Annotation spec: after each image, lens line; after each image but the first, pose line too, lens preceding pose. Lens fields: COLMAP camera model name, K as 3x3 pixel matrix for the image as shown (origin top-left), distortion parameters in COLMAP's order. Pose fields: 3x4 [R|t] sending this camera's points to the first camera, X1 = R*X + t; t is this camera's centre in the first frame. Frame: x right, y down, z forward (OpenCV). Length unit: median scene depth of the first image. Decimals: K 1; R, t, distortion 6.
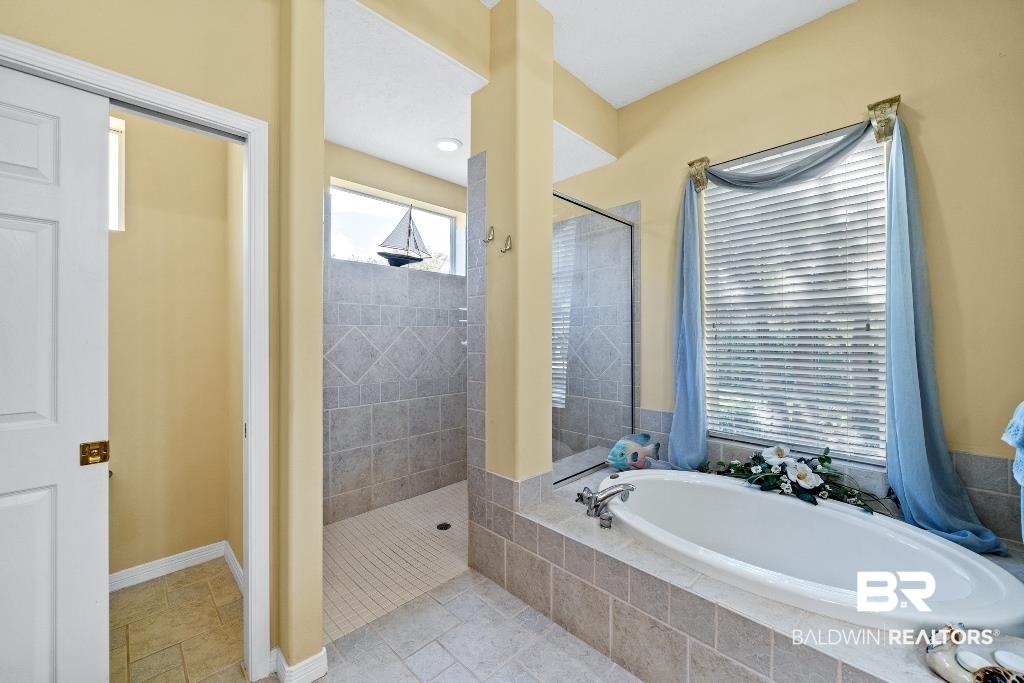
lens RADIAL K [[391.5, 0, 510.4], [0, 391.5, 336.7], [0, 0, 1]] dist [-0.008495, -0.000118]
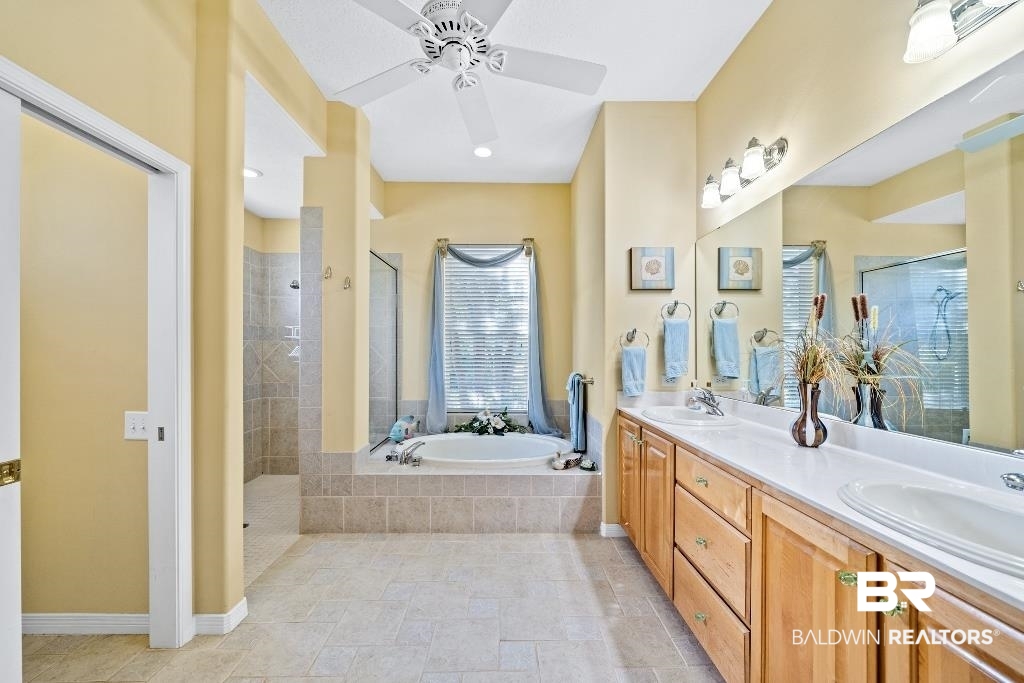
lens RADIAL K [[387.5, 0, 510.1], [0, 387.5, 350.7], [0, 0, 1]] dist [-0.000326, -0.000019]
pose [[0.690385, -0.000105, 0.723443, -0.572084], [-0.005751, 0.999968, 0.005634, -0.009019], [-0.723420, -0.008050, 0.690362, -0.351193]]
